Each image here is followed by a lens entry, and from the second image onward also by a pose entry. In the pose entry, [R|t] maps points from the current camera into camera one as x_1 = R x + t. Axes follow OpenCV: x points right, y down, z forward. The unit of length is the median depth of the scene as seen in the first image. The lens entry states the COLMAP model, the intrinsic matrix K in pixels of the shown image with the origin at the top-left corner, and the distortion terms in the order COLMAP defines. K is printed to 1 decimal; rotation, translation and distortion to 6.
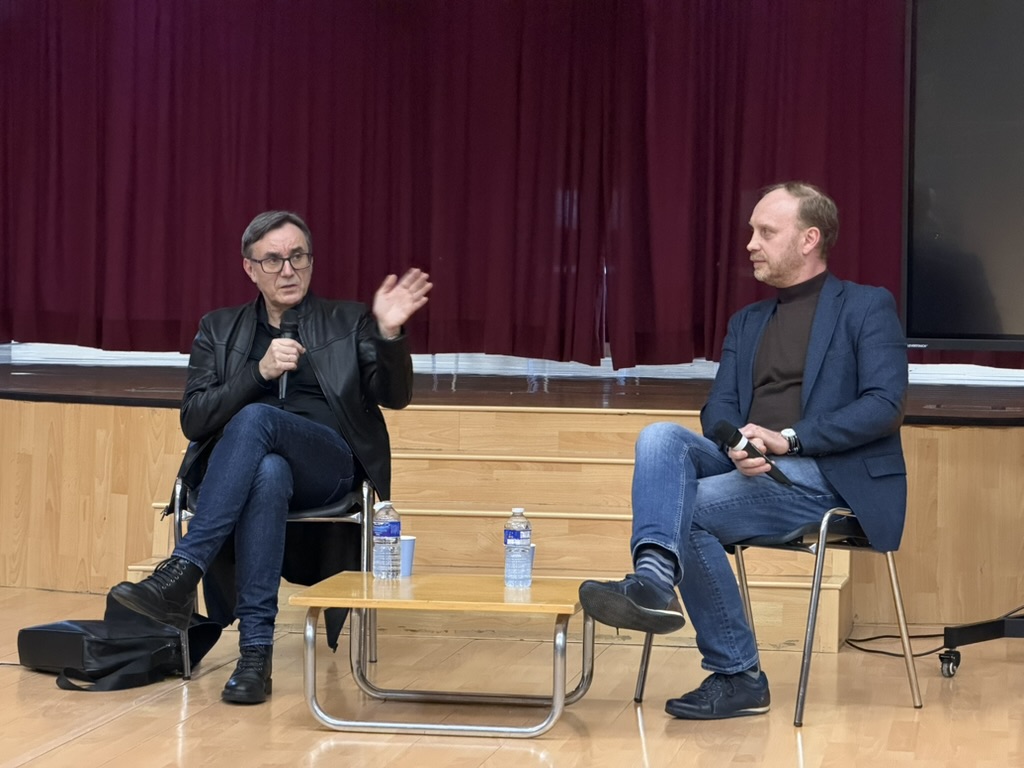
lens RADIAL K [[3246.4, 0, 510.8], [0, 3246.4, 384.6], [0, 0, 1]] dist [0.442274, 0.000000]
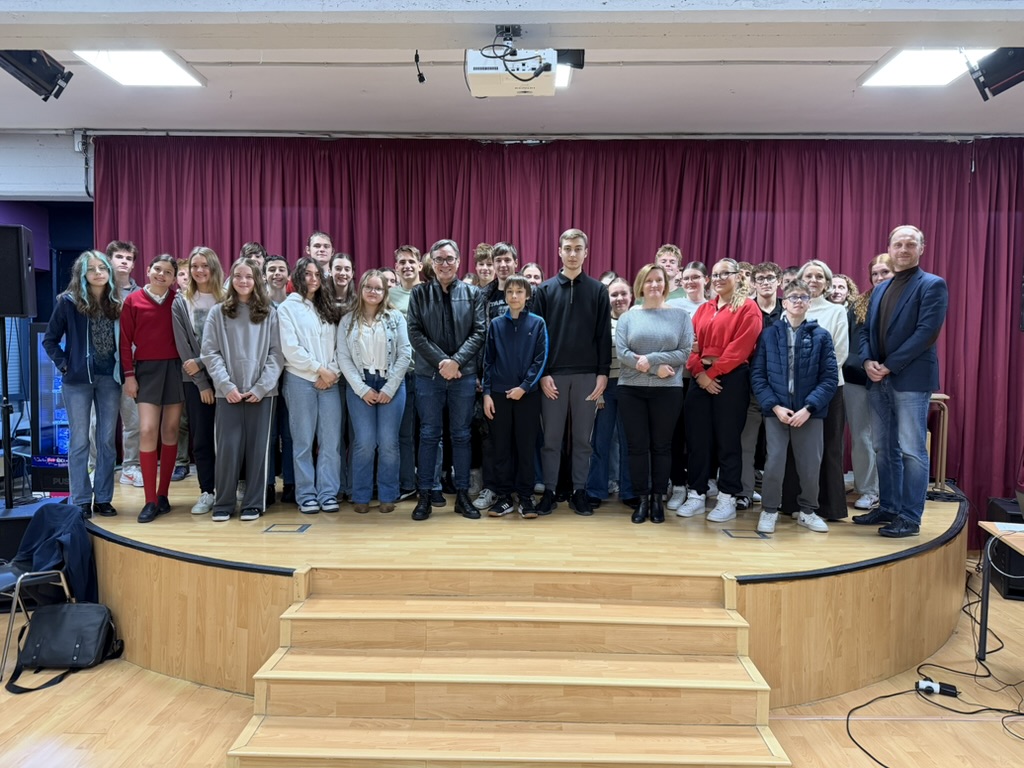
lens RADIAL K [[763.2, 0, 520.5], [0, 763.2, 384.4], [0, 0, 1]] dist [0.034711, -0.072753]
pose [[0.989525, -0.010490, 0.143977, -0.041778], [0.010230, 0.999944, 0.002545, -0.079243], [-0.143995, -0.001045, 0.989578, 0.628142]]
